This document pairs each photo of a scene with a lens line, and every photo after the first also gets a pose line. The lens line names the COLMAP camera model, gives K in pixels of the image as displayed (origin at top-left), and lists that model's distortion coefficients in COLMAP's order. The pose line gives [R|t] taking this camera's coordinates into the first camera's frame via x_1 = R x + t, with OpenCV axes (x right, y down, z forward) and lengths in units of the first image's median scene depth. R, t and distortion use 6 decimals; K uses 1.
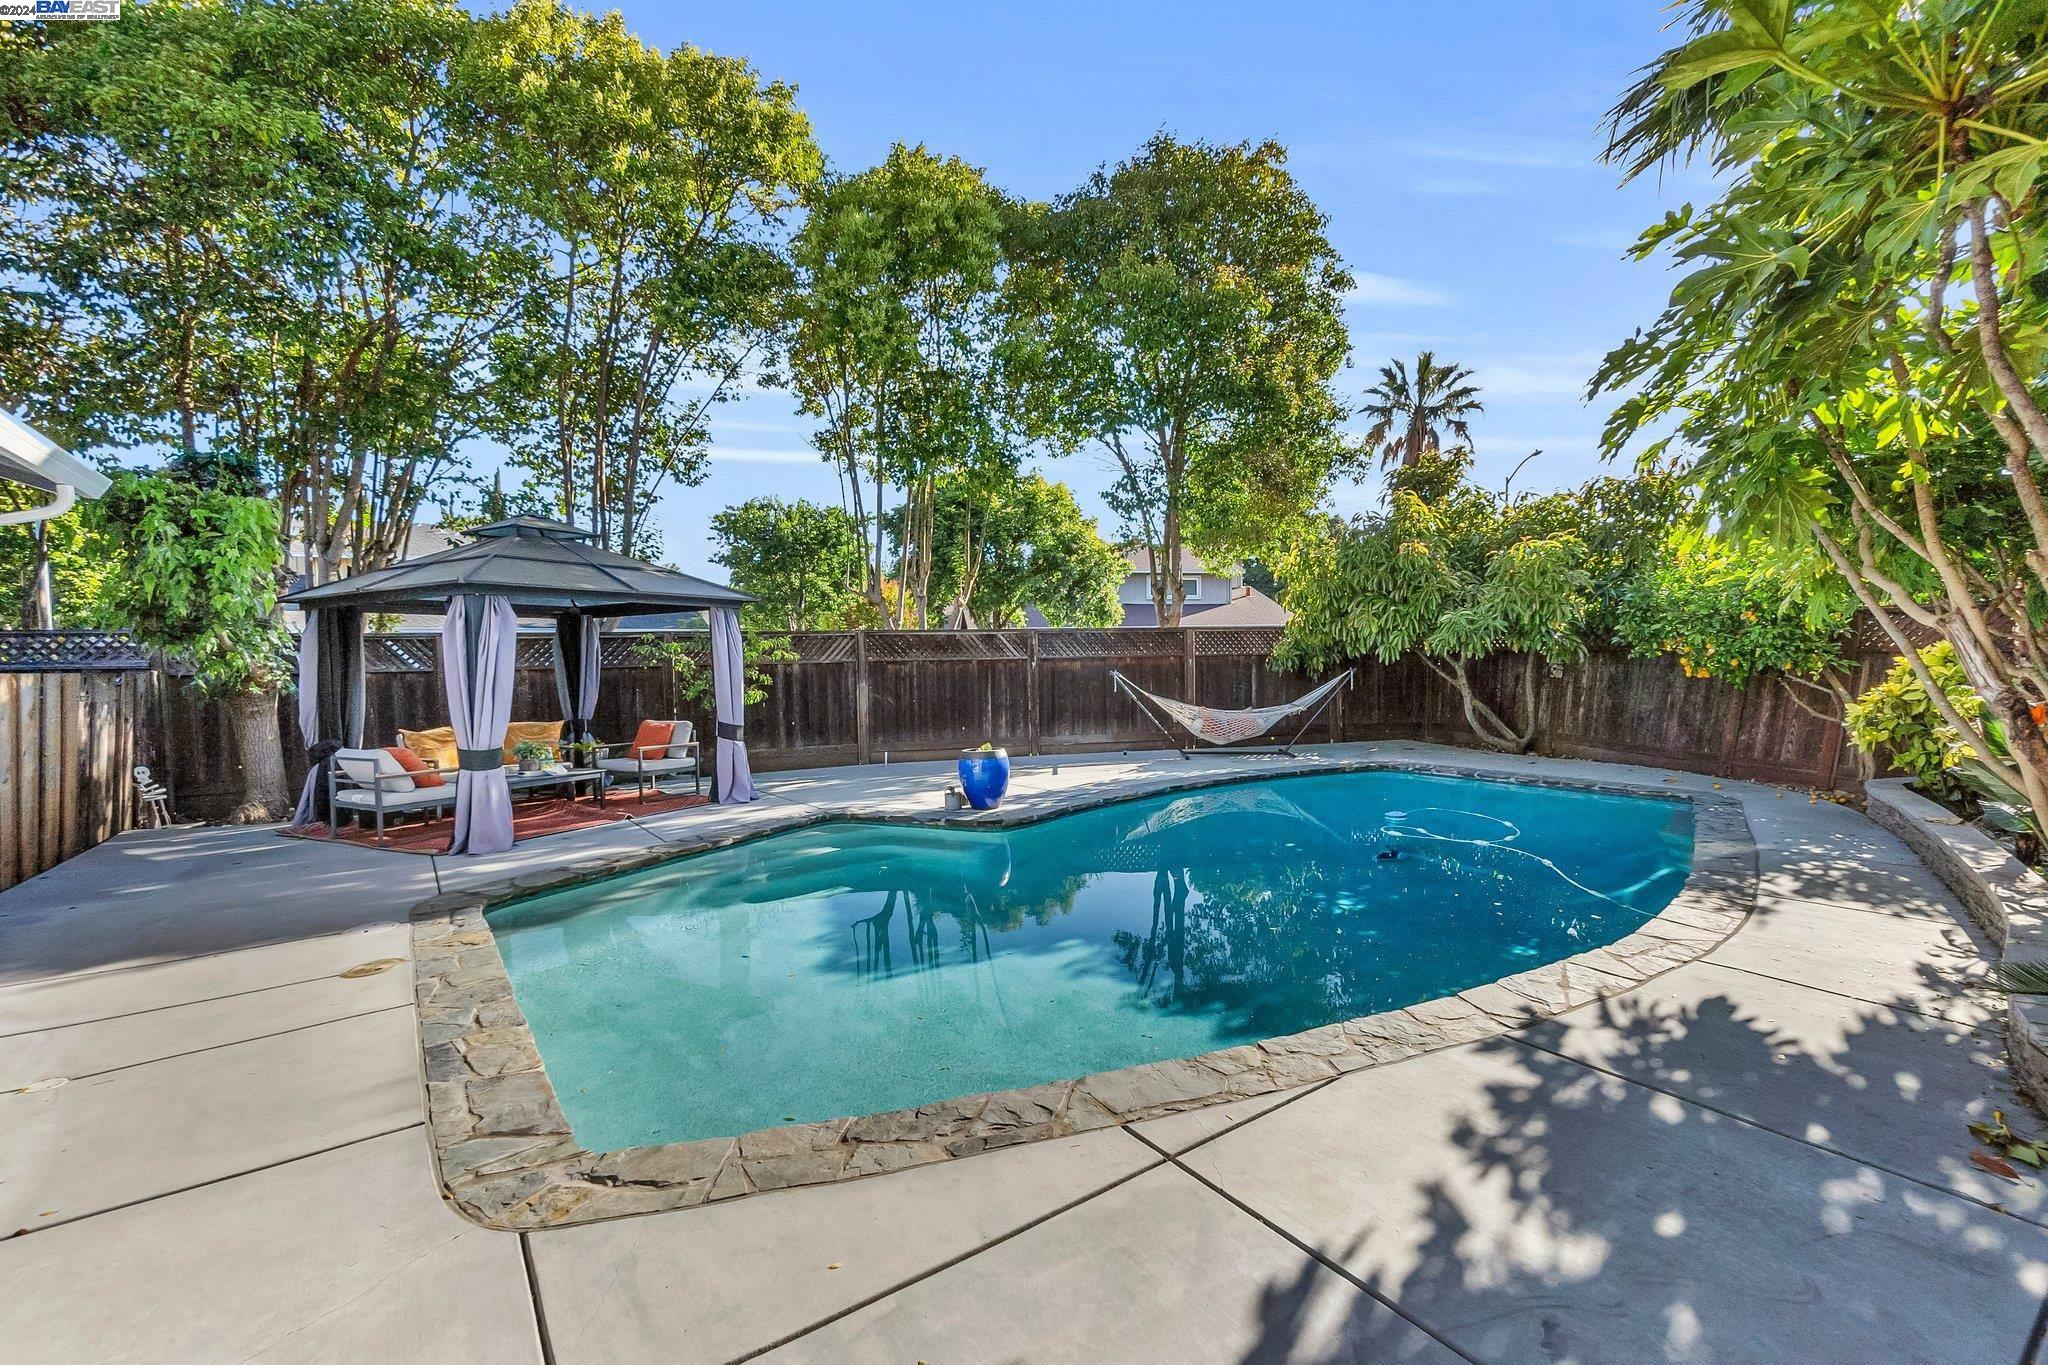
lens RADIAL K [[912.1, 0, 1078.6], [0, 912.1, 608.5], [0, 0, 1]] dist [-0.007879, 0.000574]
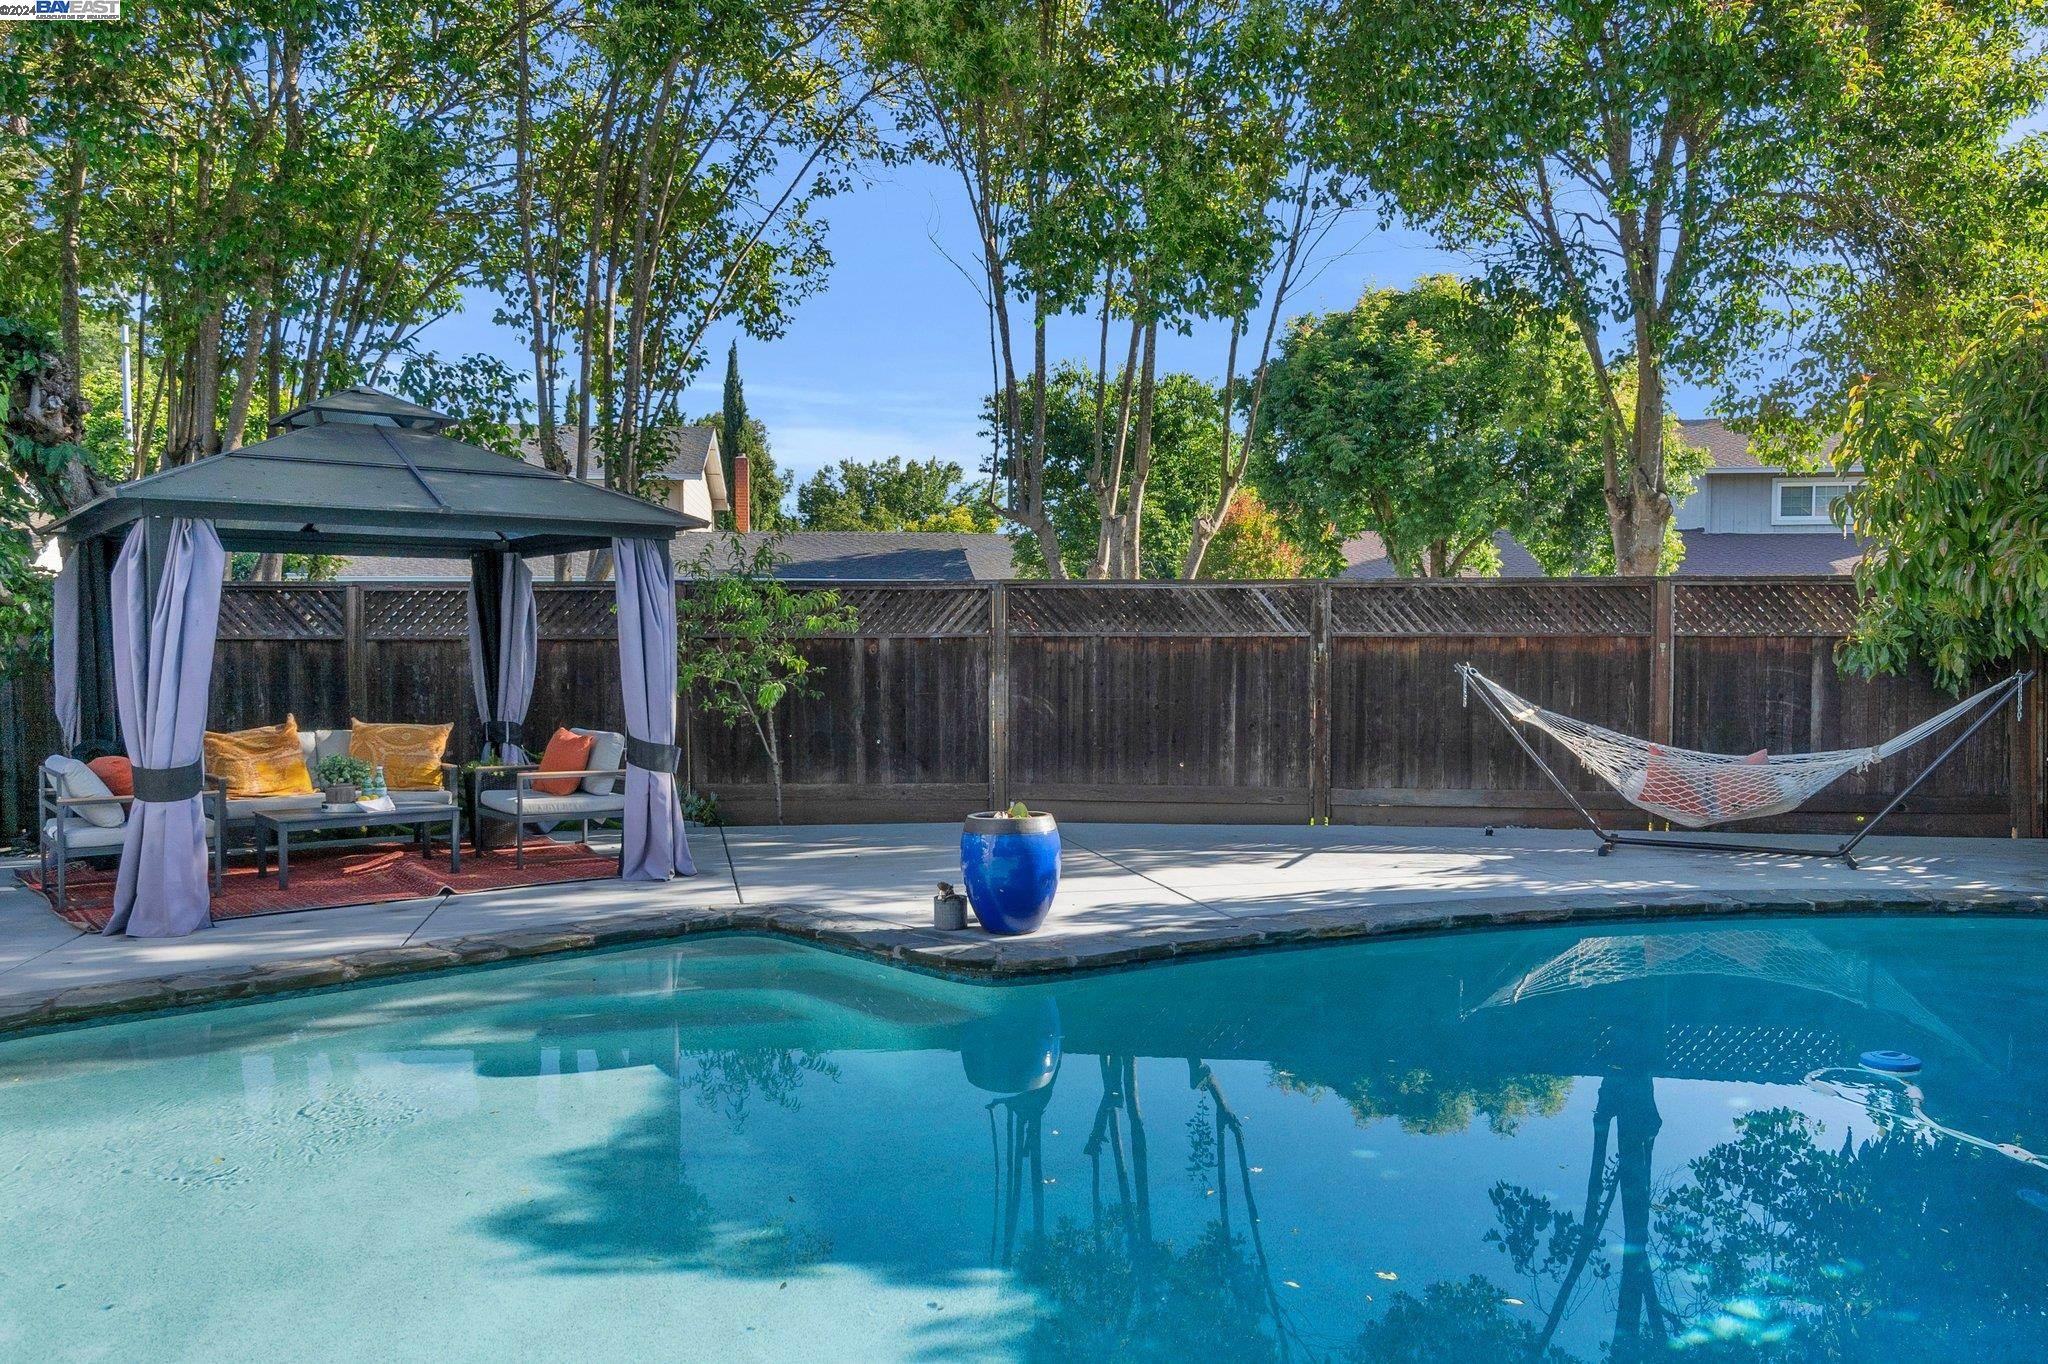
lens RADIAL K [[1553.7, 0, 1029.4], [0, 1553.7, 564.6], [0, 0, 1]] dist [-0.007468, -0.003645]
pose [[0.920570, -0.000184, -0.390577, 0.155658], [0.004753, 0.999931, 0.010730, 0.004580], [0.390548, -0.011734, 0.920508, 0.139316]]
